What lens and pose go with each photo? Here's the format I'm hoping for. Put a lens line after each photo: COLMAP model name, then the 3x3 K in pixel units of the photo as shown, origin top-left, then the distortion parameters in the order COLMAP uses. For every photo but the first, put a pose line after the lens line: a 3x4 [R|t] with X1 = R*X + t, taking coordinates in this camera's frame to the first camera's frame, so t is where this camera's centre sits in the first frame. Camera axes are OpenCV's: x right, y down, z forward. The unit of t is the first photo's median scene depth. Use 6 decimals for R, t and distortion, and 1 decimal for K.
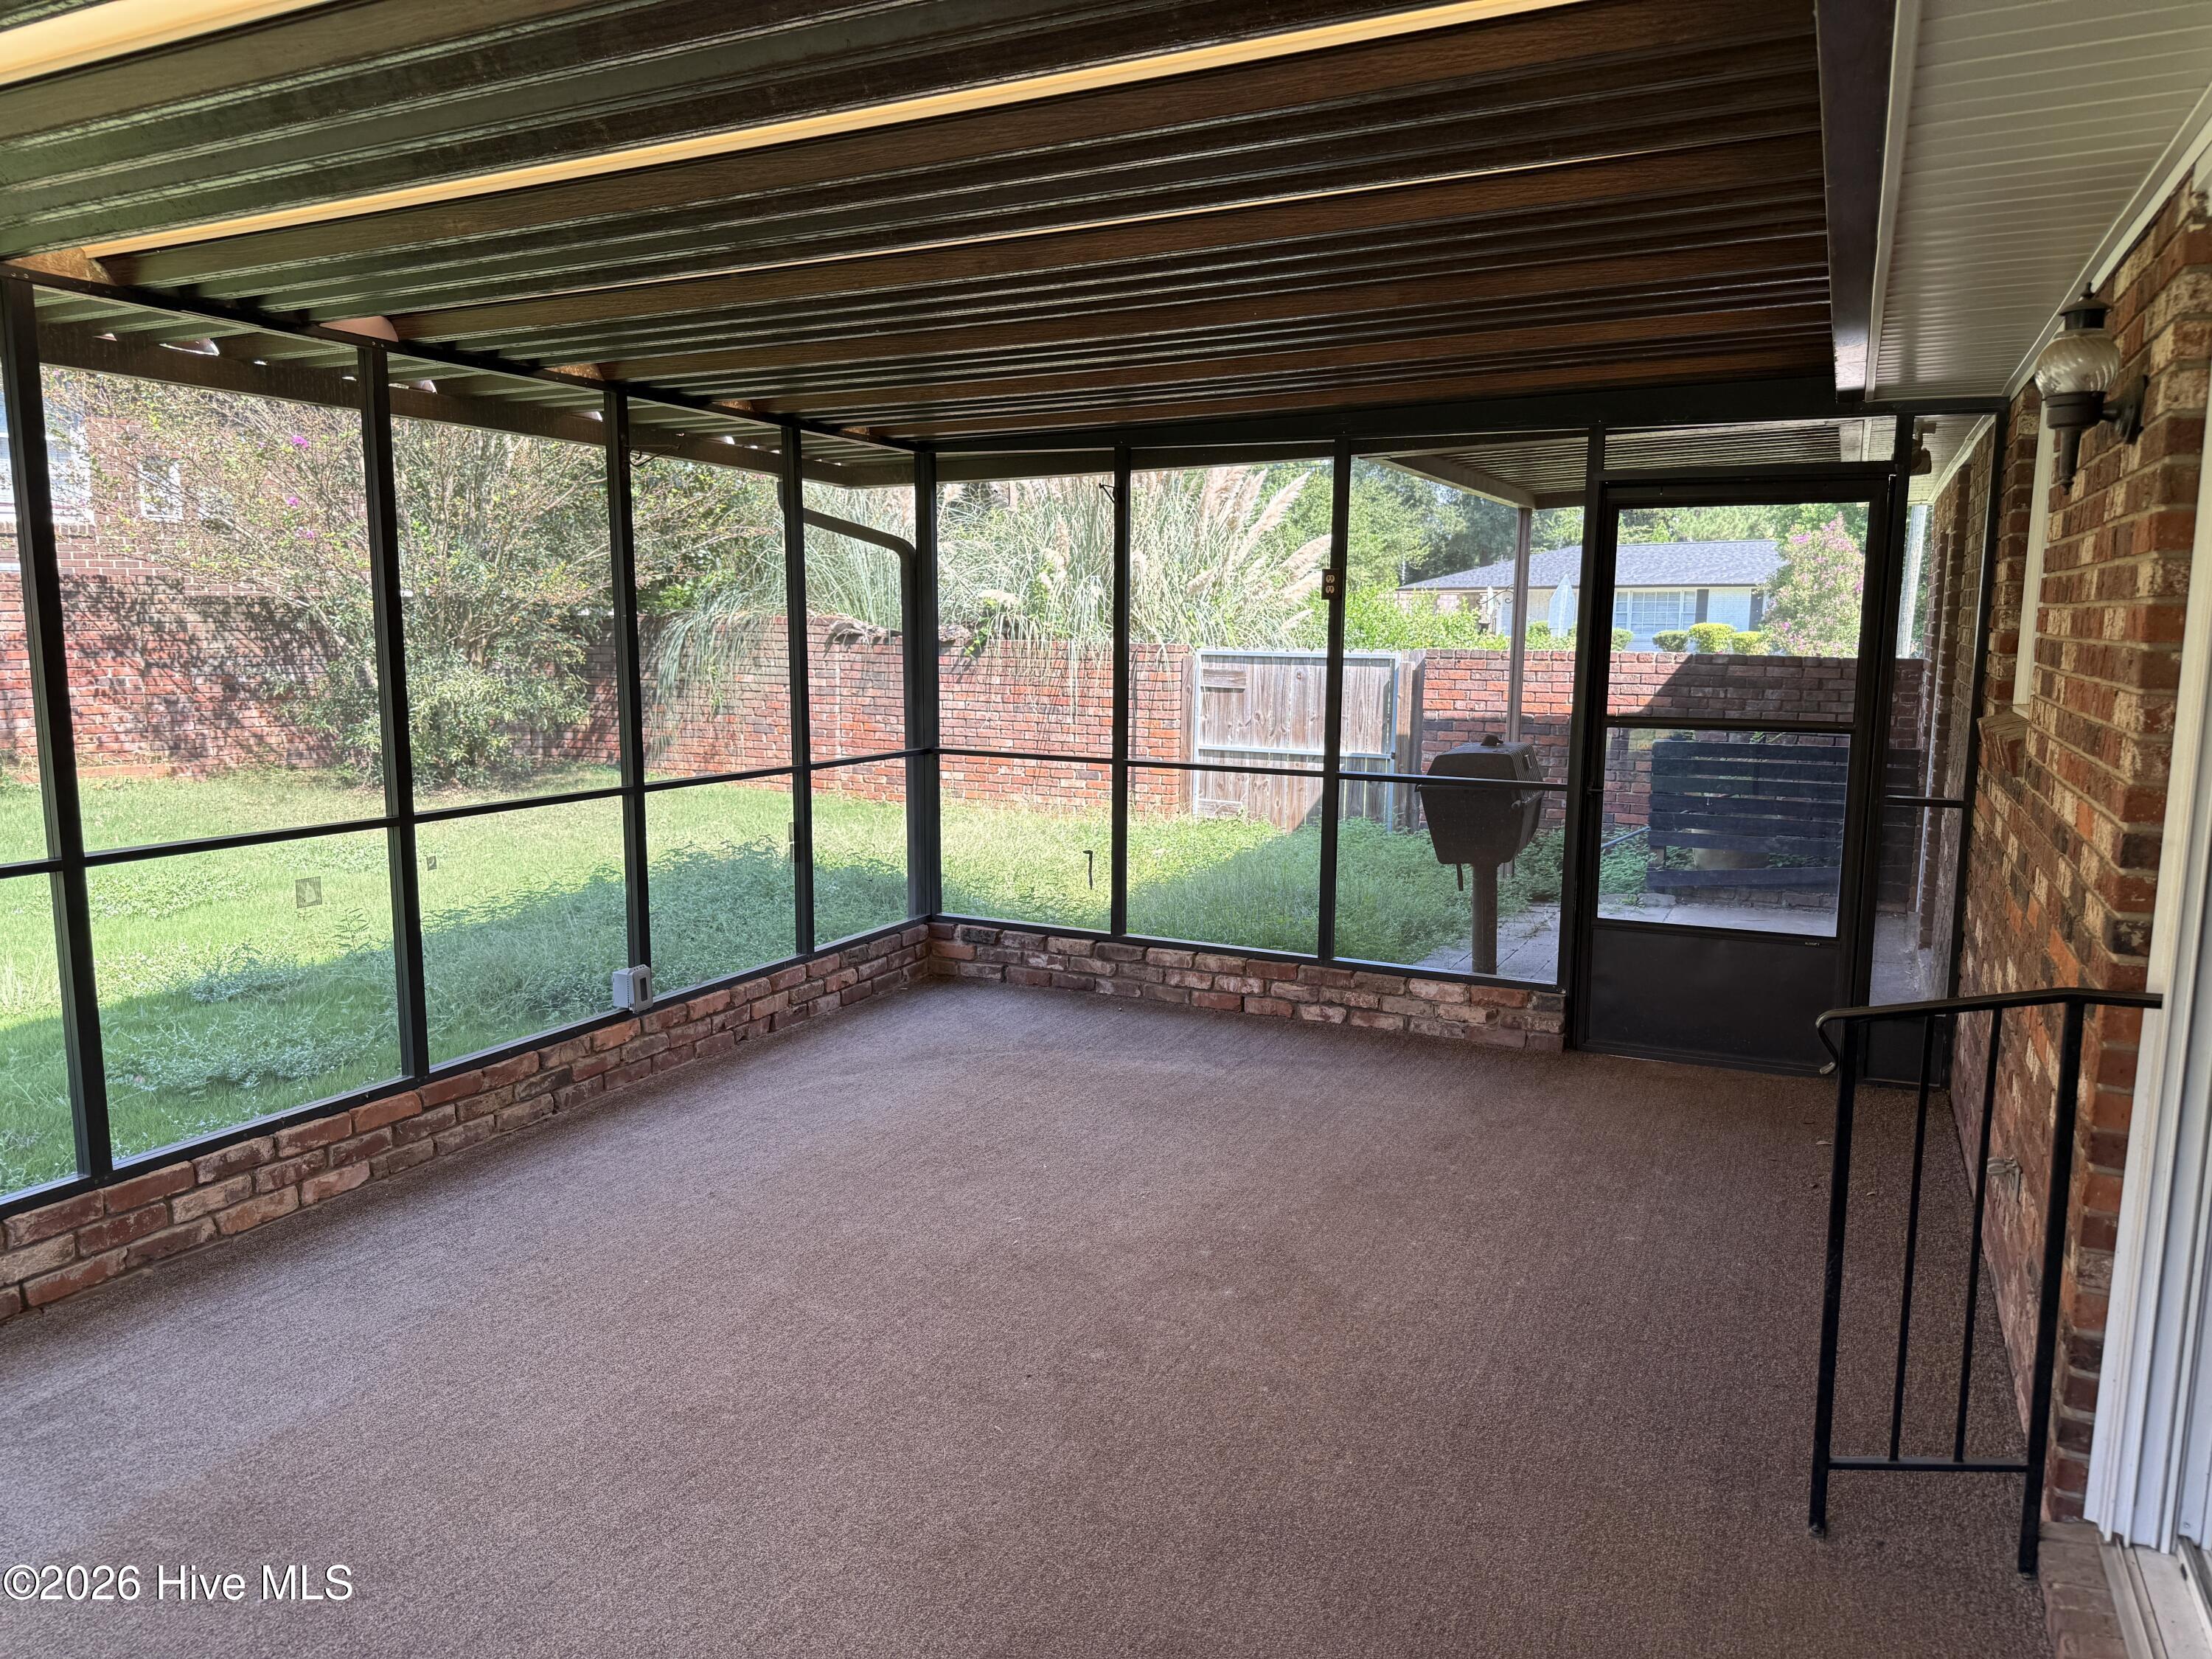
lens RADIAL K [[1569.6, 0, 1125.2], [0, 1569.6, 820.1], [0, 0, 1]] dist [0.053105, -0.071913]
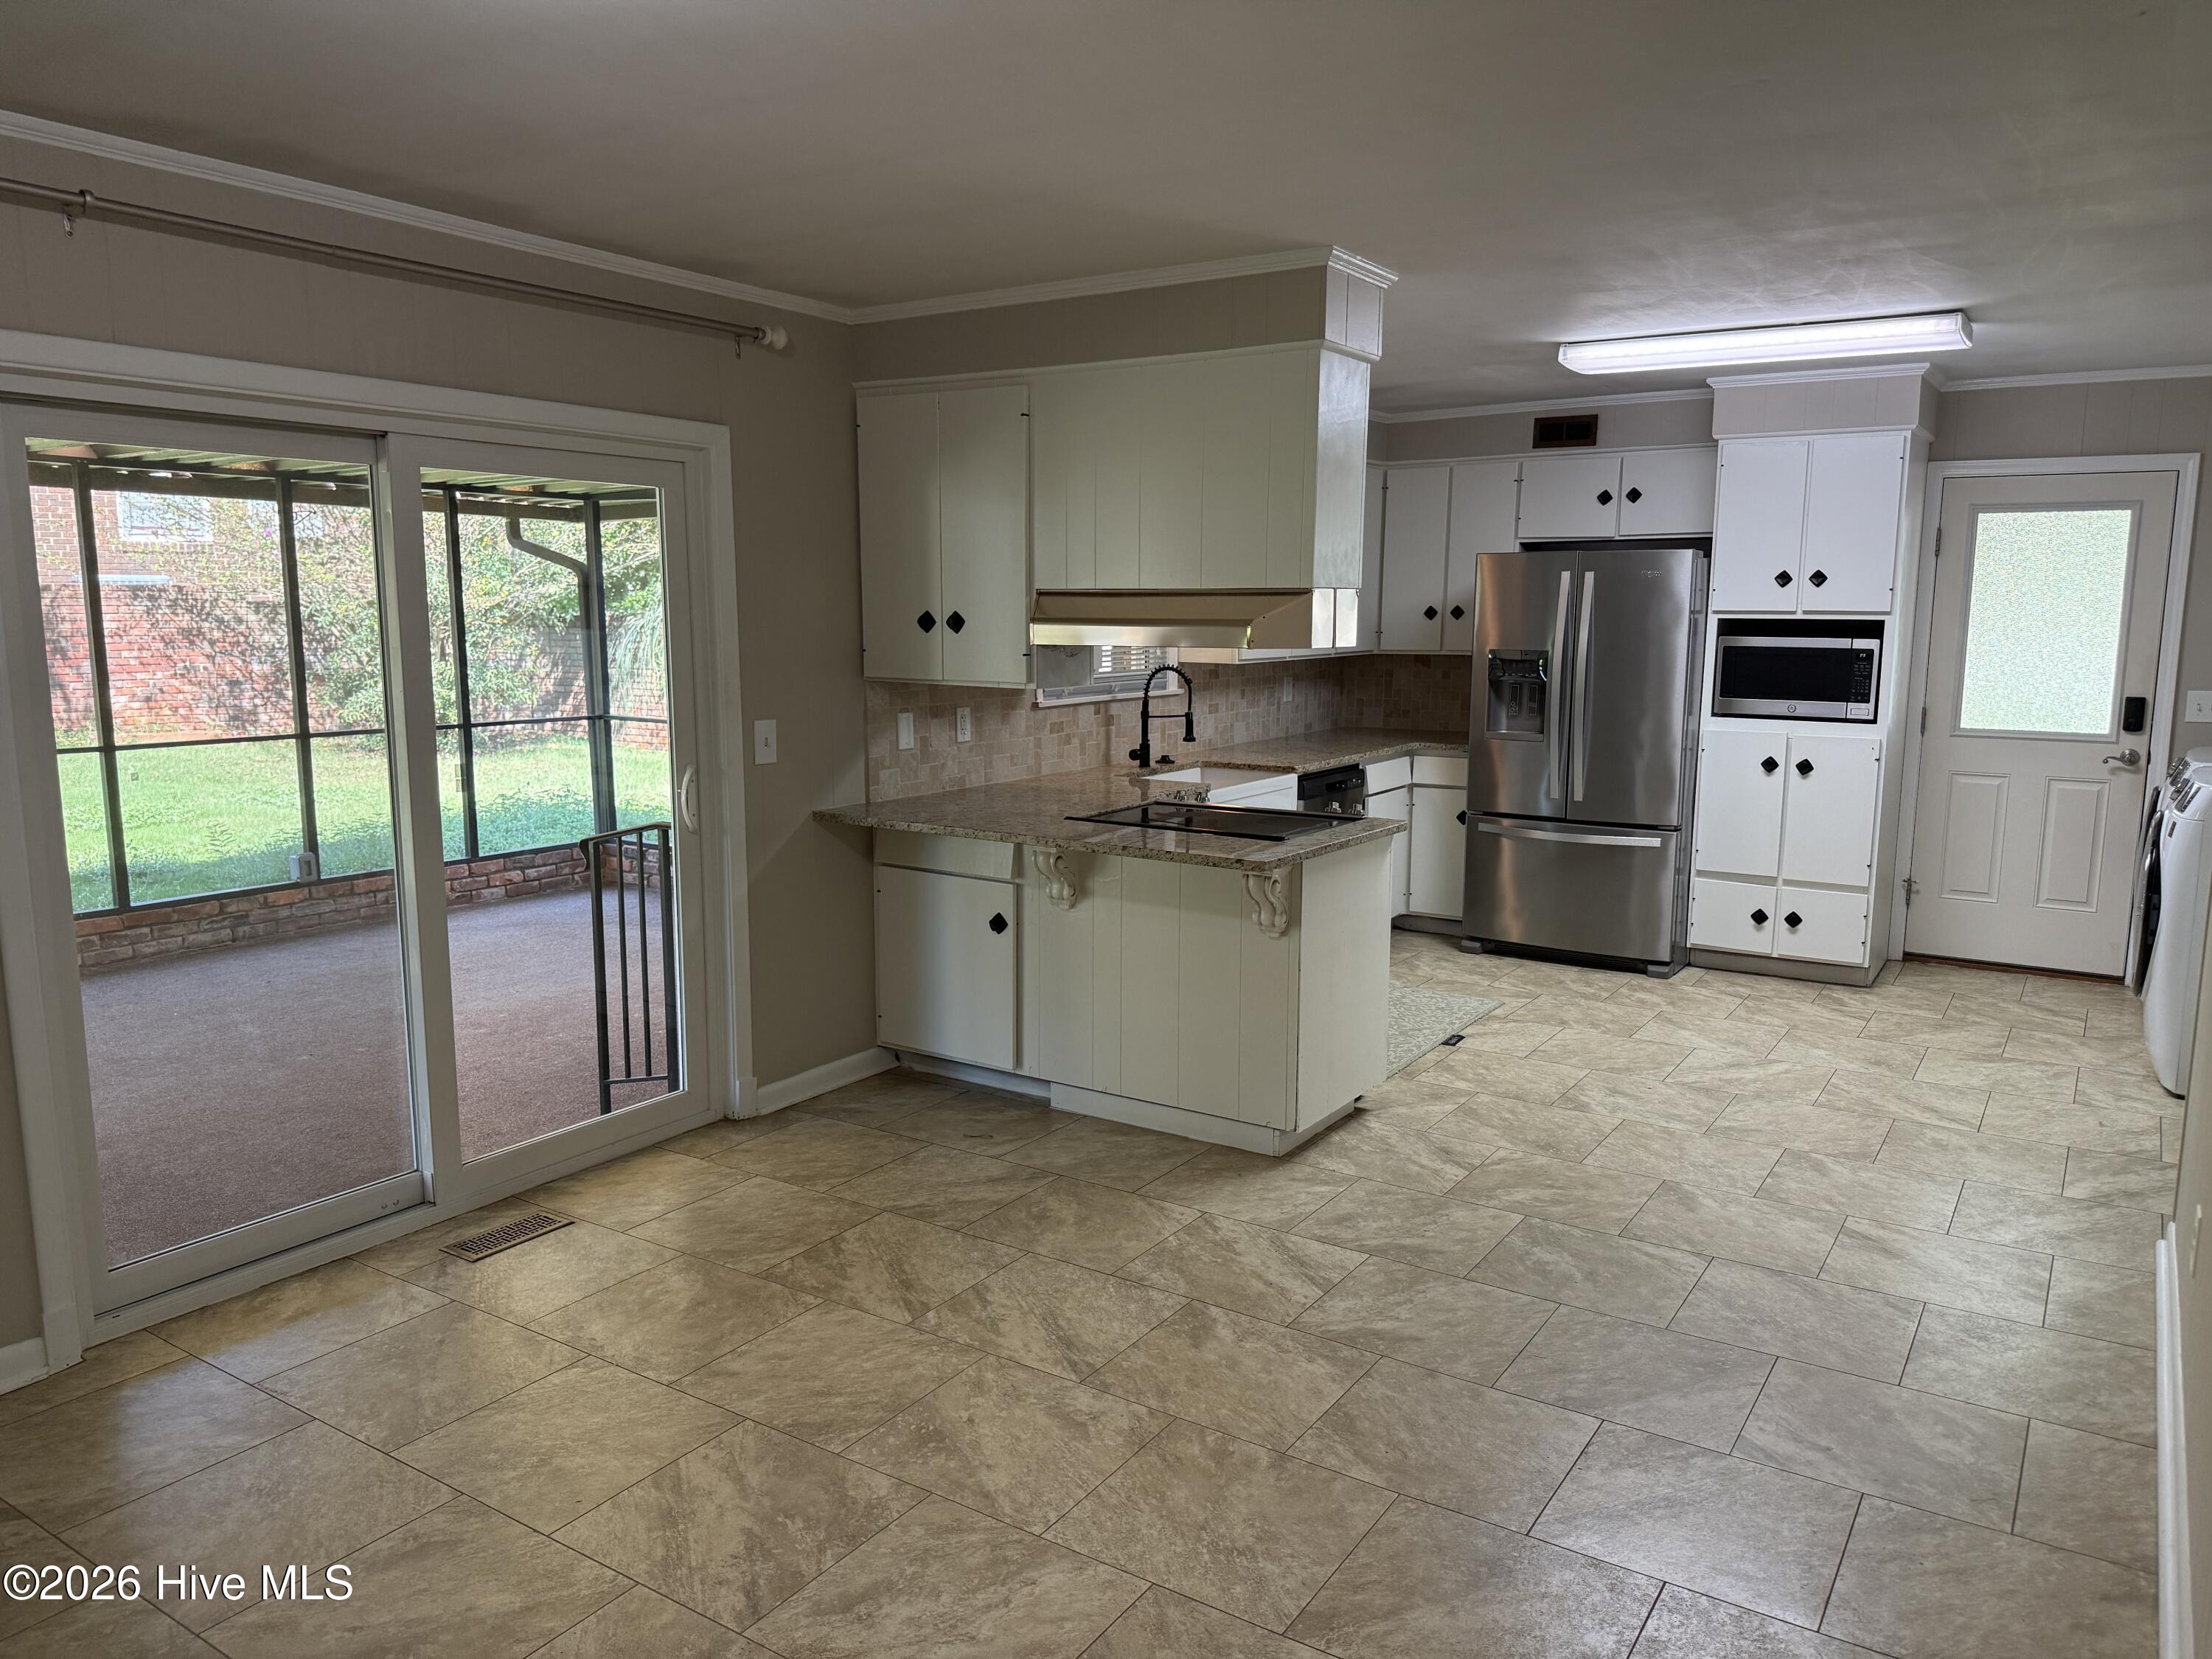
lens RADIAL K [[1569.6, 0, 1109.5], [0, 1569.6, 840.5], [0, 0, 1]] dist [0.053105, -0.071913]
pose [[0.988234, 0.025610, -0.150788, 0.731164], [-0.023182, 0.999572, 0.017840, 0.038845], [0.151181, -0.014135, 0.988405, -0.408760]]
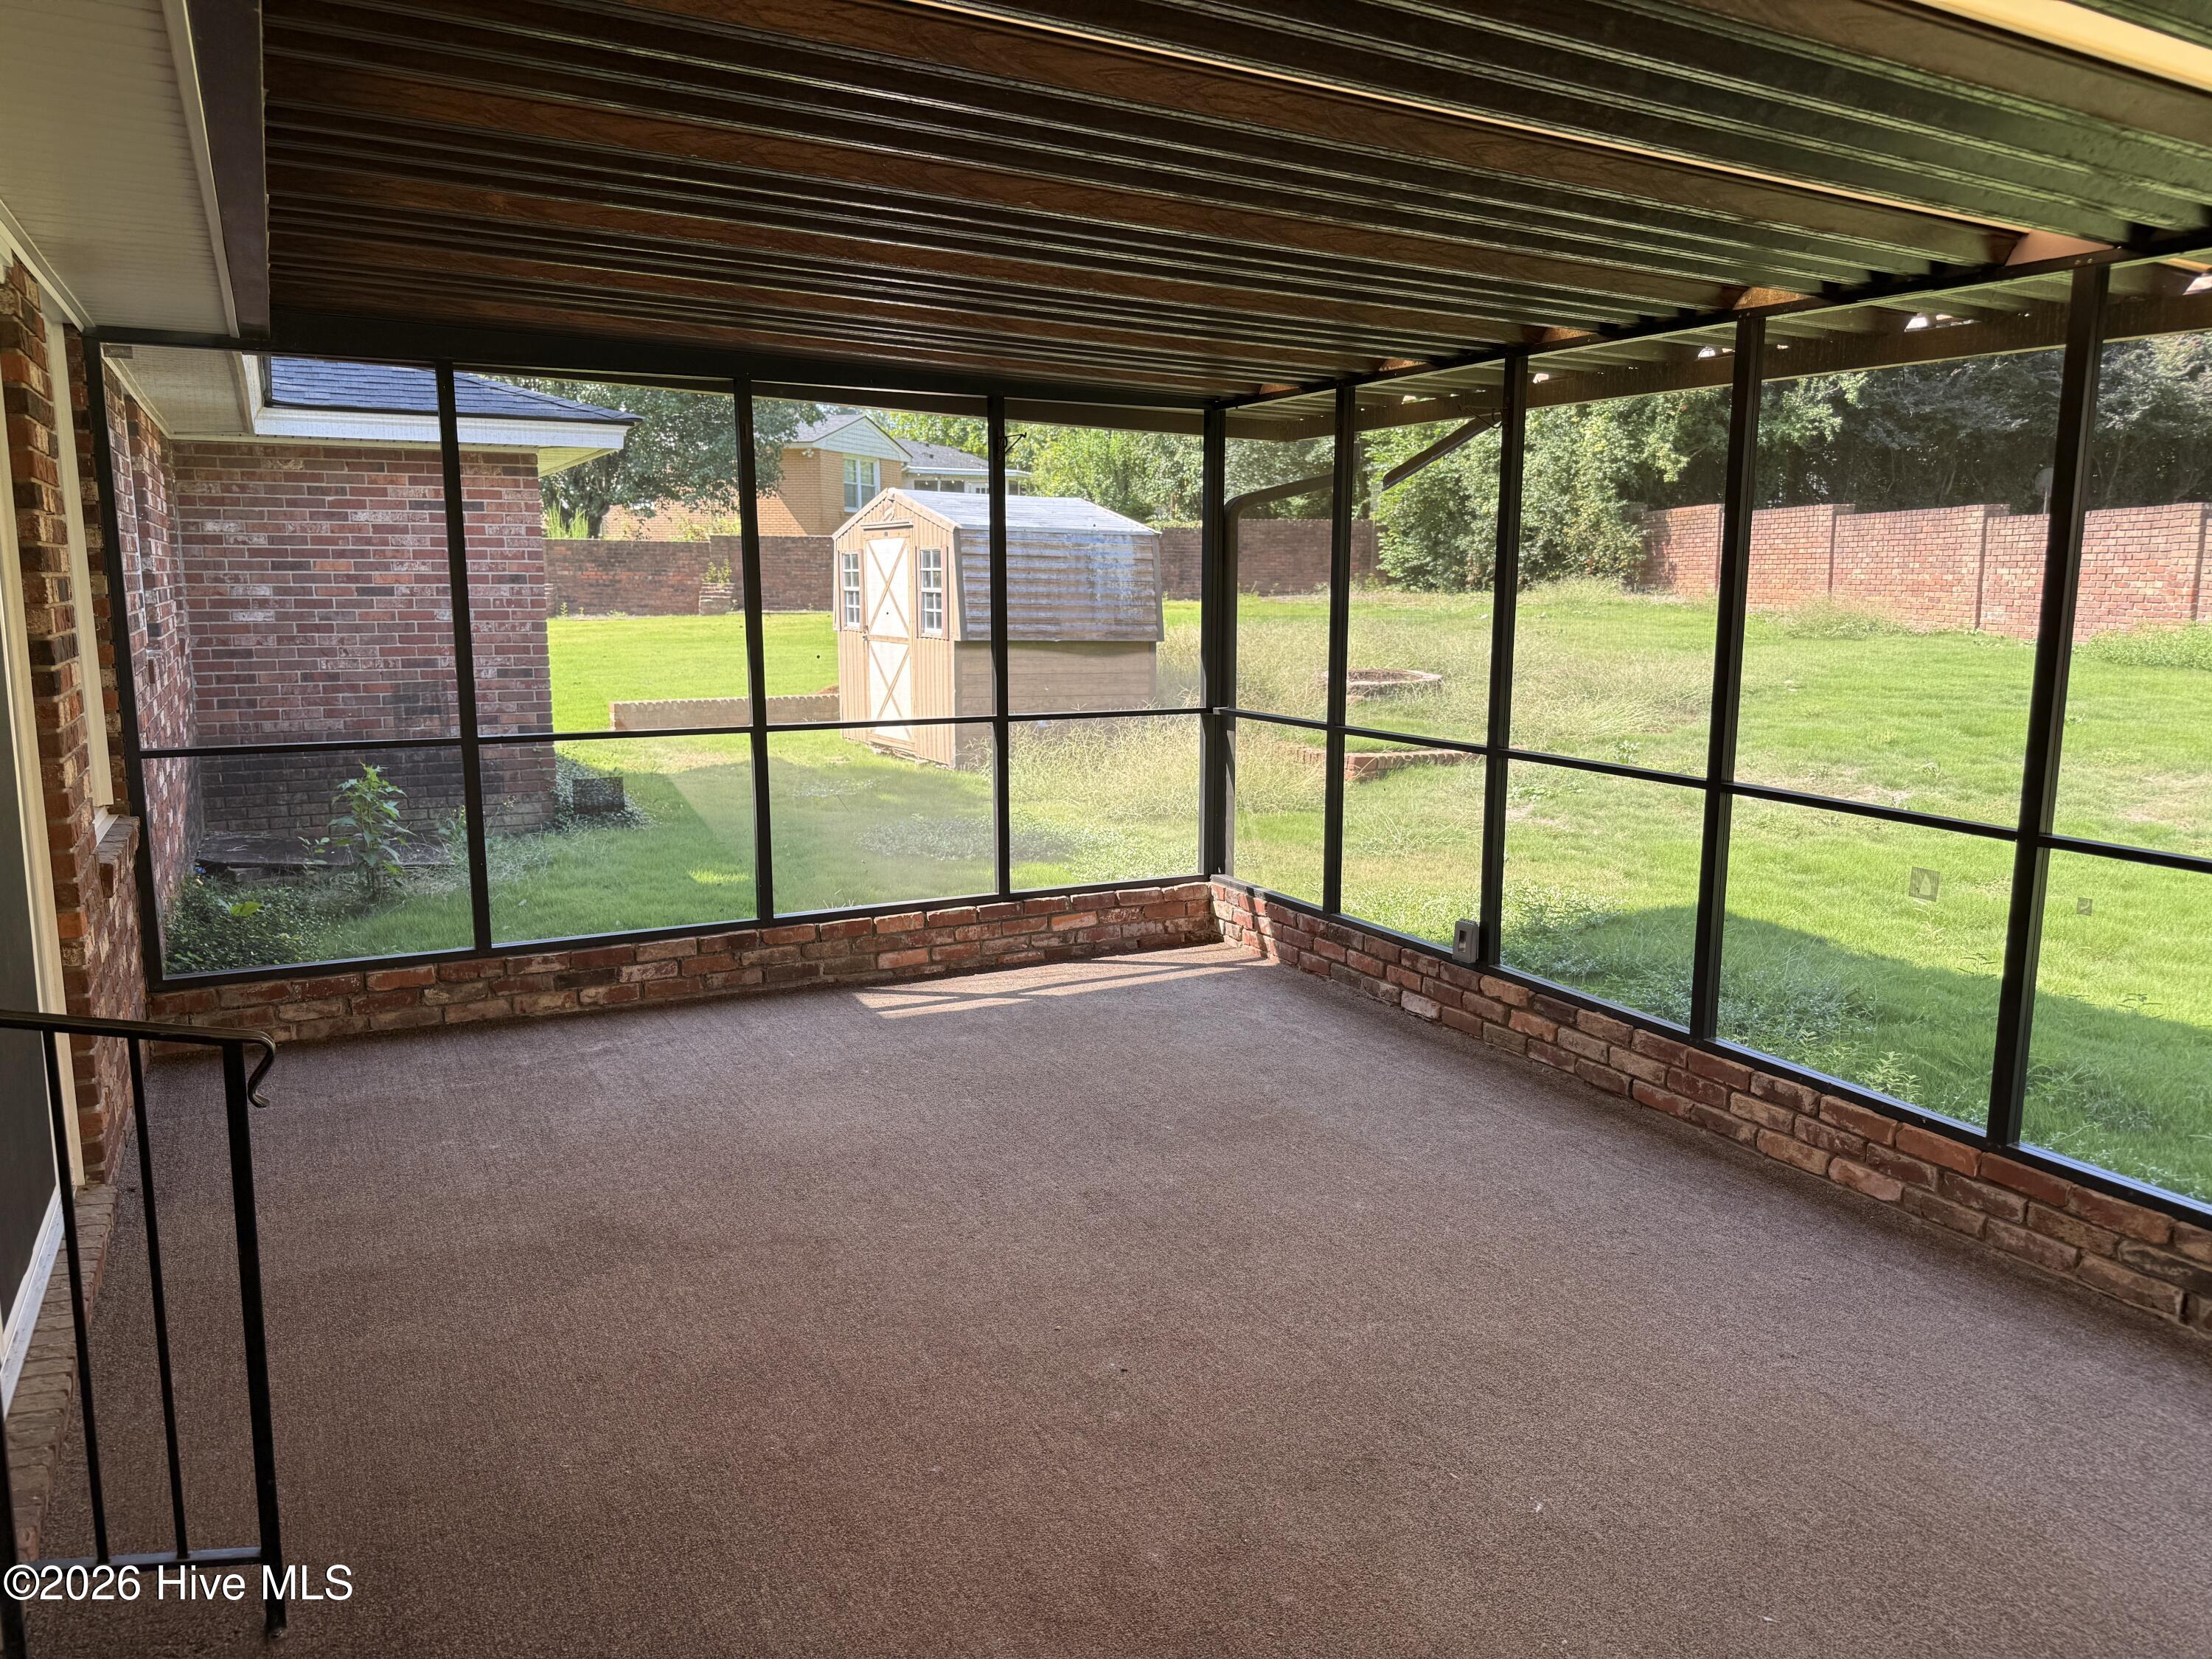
lens RADIAL K [[1569.6, 0, 1089.4], [0, 1569.6, 849.8], [0, 0, 1]] dist [0.053105, -0.071913]
pose [[-0.614834, 0.130980, -0.777704, 0.448539], [-0.115737, 0.960451, 0.253256, -0.133736], [0.780118, 0.245720, -0.575358, 0.995210]]
